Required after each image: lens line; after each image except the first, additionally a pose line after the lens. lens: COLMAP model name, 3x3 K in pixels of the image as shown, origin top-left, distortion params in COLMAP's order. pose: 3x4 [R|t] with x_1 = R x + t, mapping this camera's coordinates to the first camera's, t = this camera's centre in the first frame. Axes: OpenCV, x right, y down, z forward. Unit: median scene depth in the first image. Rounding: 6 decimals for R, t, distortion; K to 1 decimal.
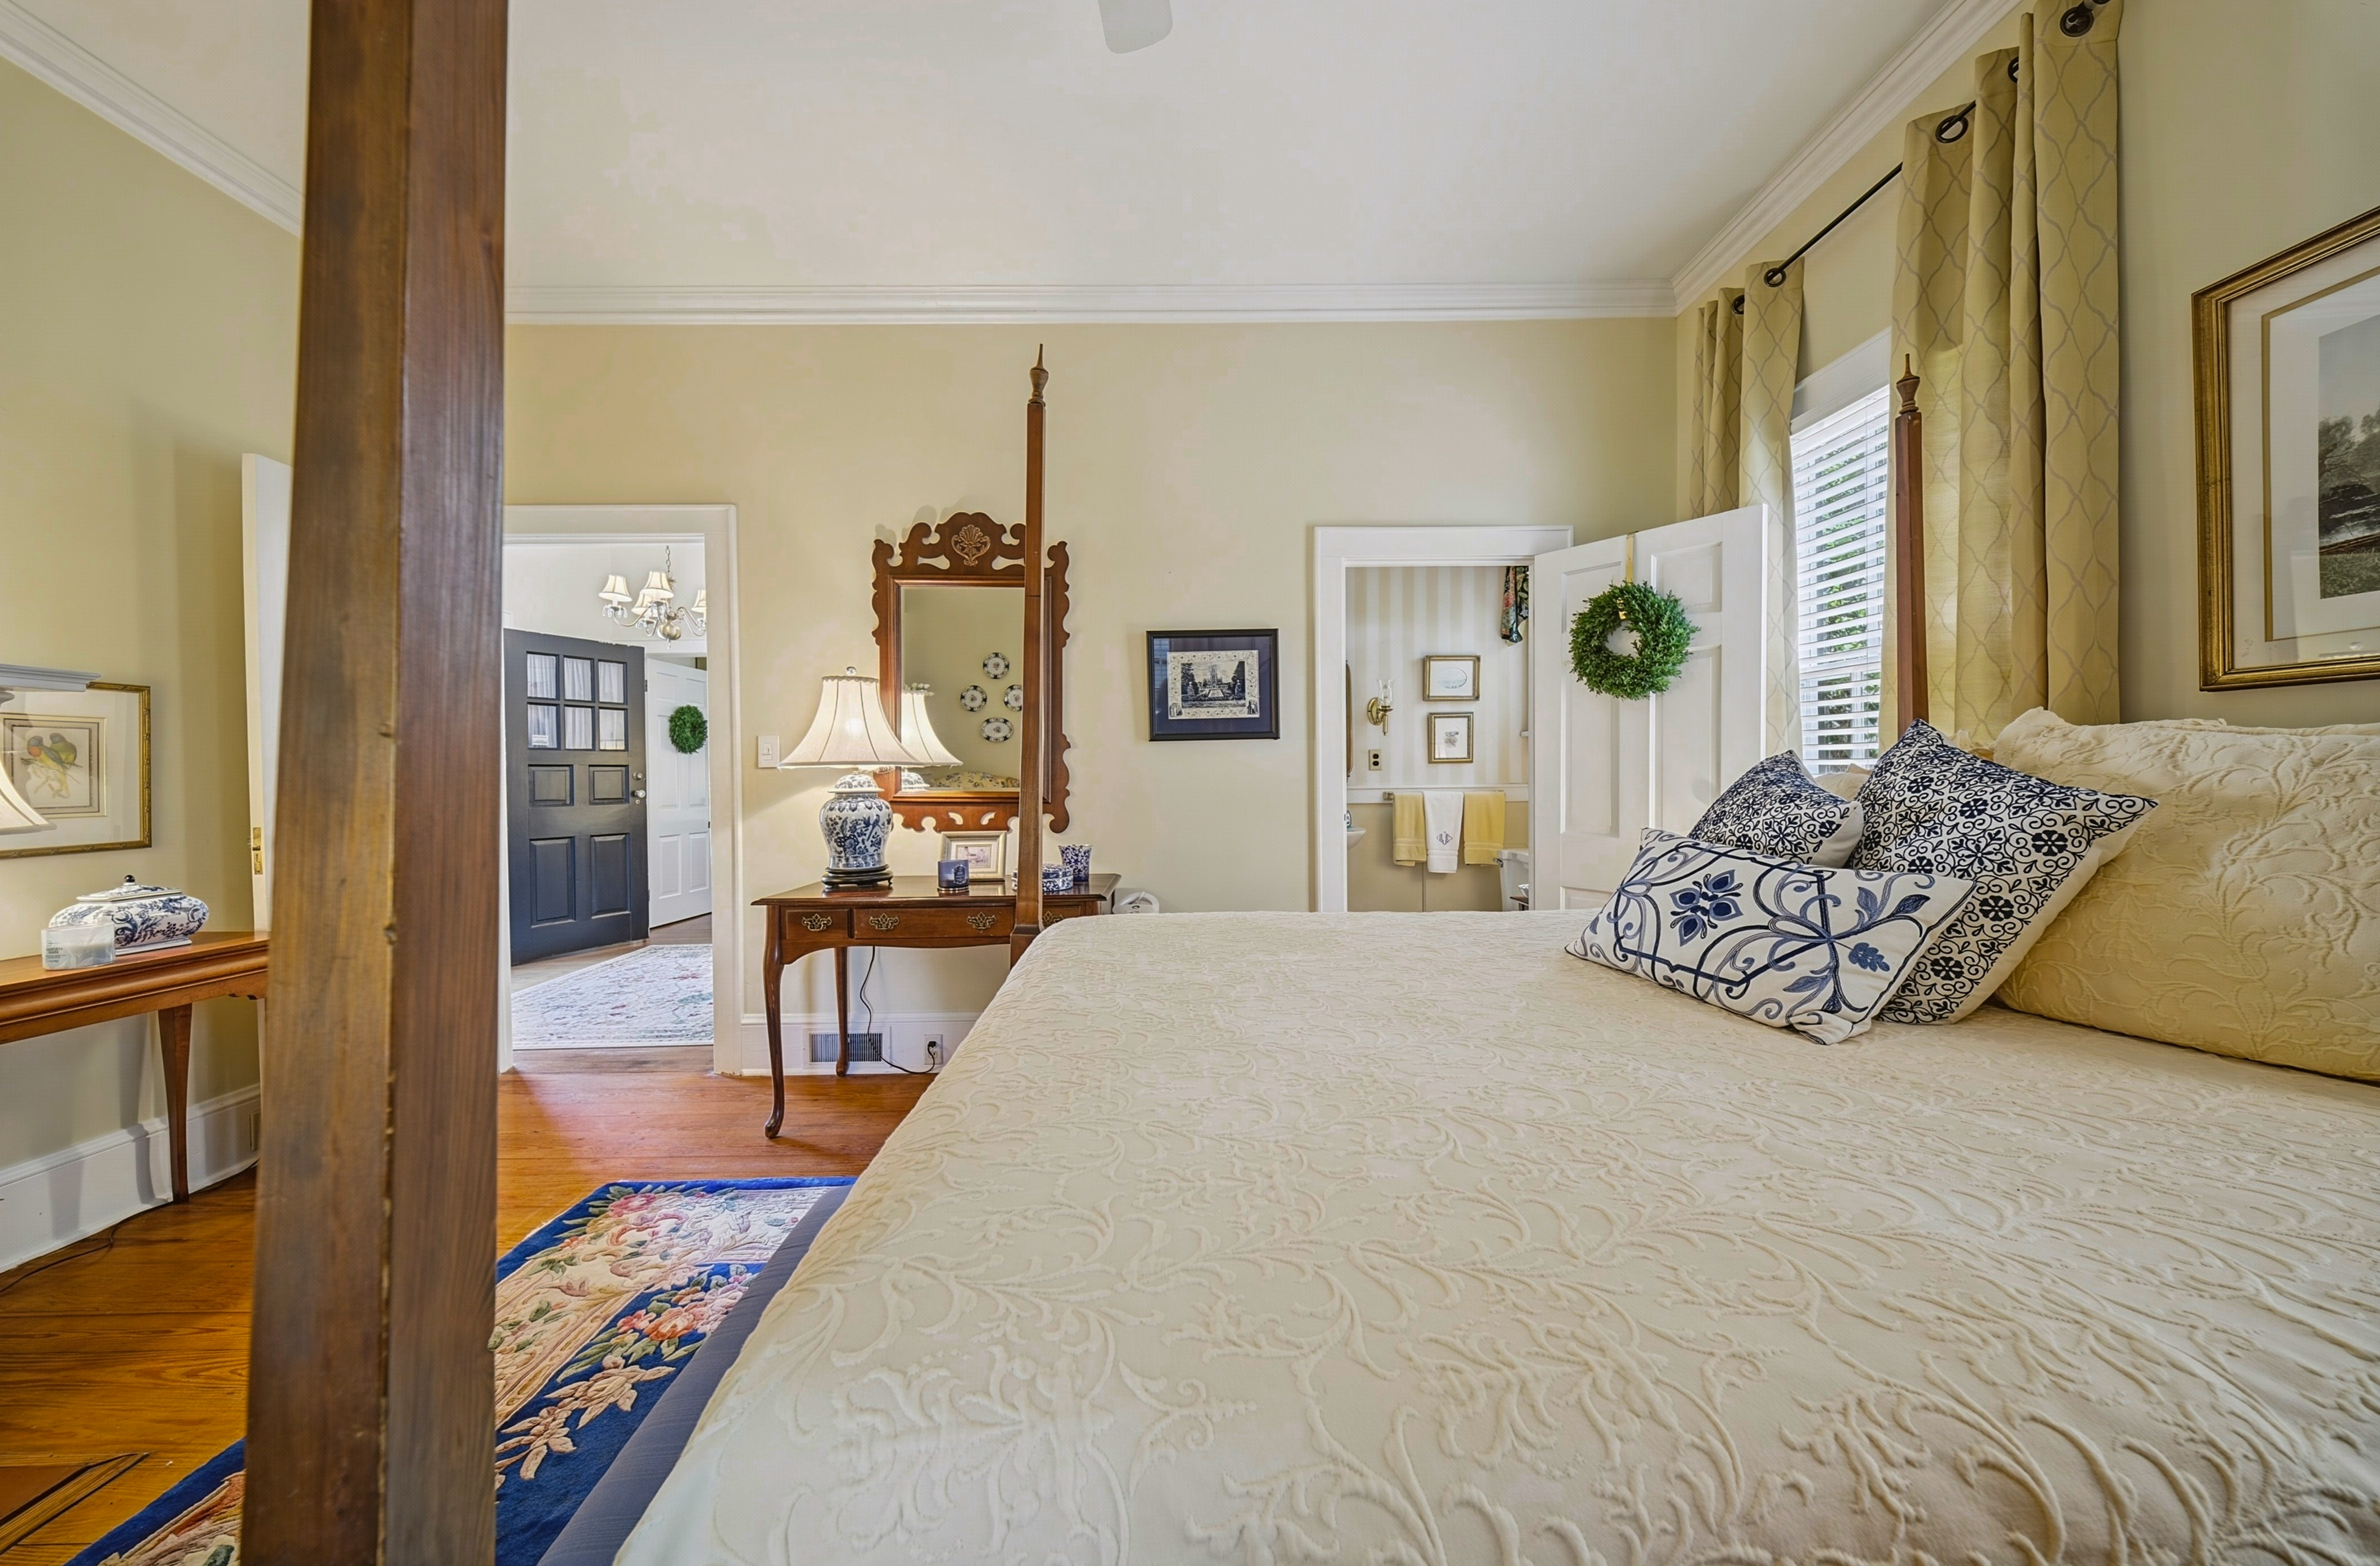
lens RADIAL K [[830.0, 0, 1178.4], [0, 830.0, 773.0], [0, 0, 1]] dist [0.000650, -0.000916]
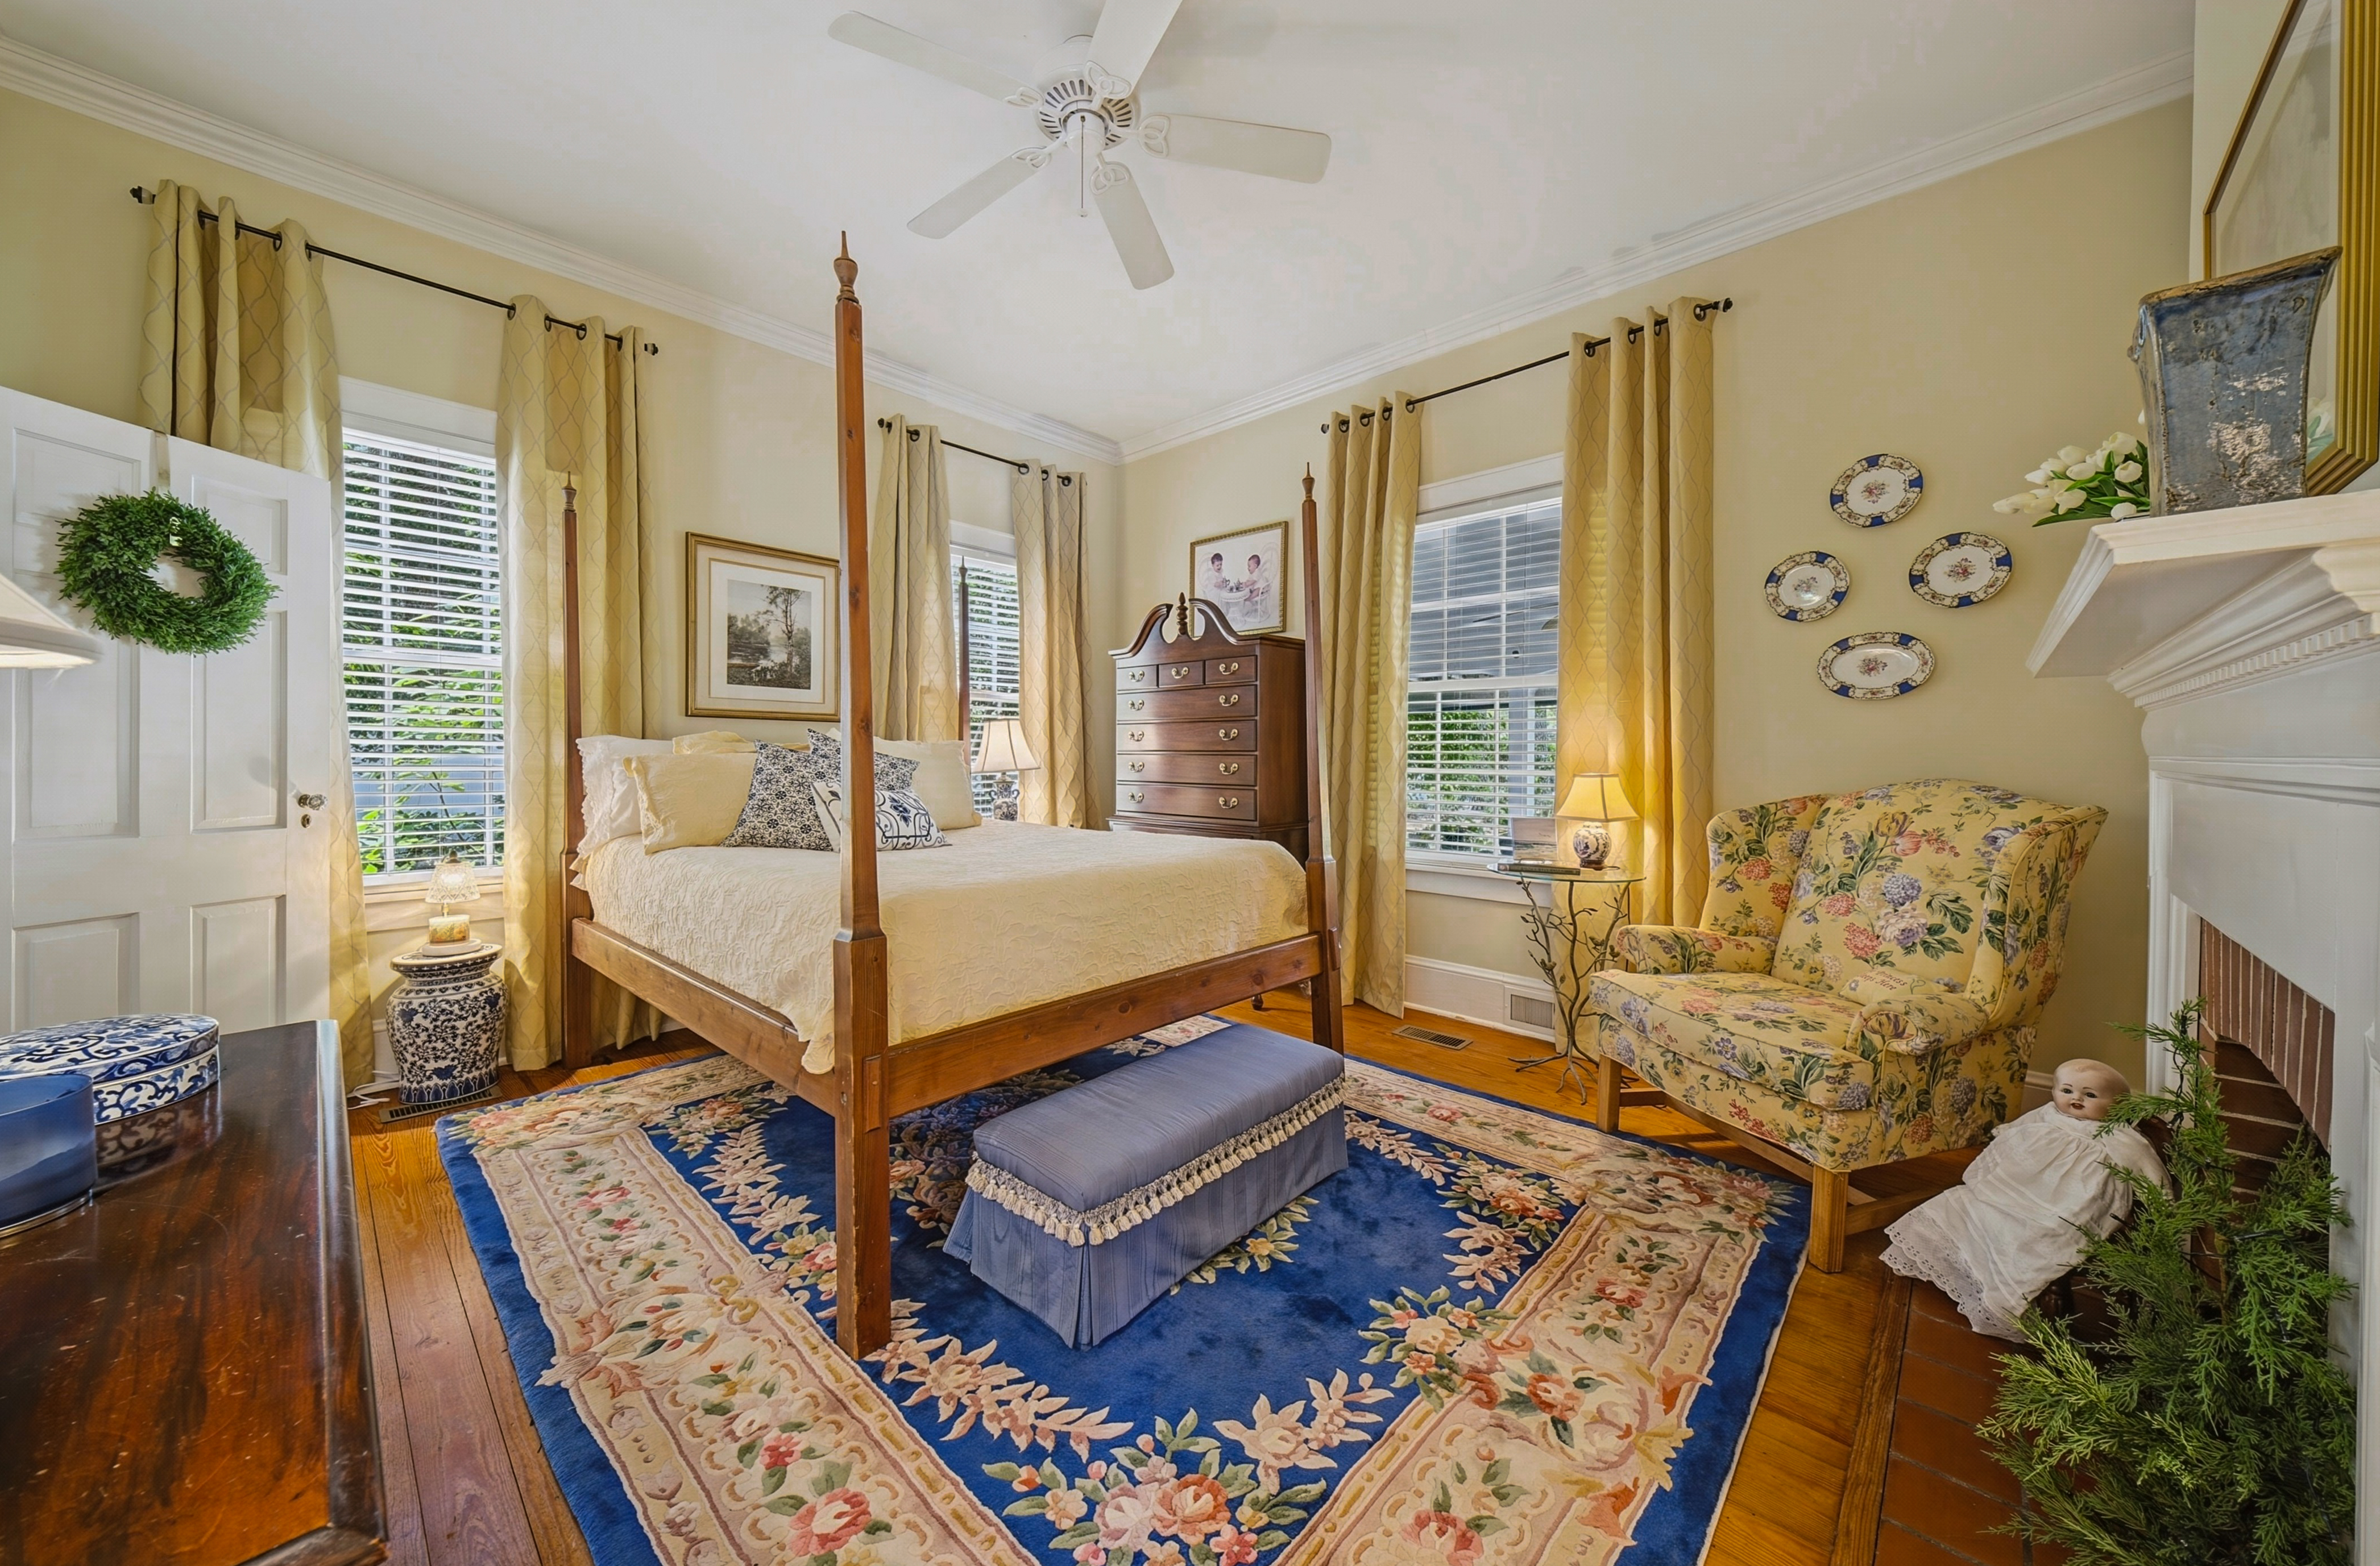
lens RADIAL K [[830.0, 0, 1186.4], [0, 830.0, 770.5], [0, 0, 1]] dist [0.000650, -0.000916]
pose [[-0.723416, -0.003940, 0.690401, -1.255212], [0.001301, 0.999974, 0.007070, 0.029732], [-0.690411, 0.006013, -0.723392, 1.743183]]
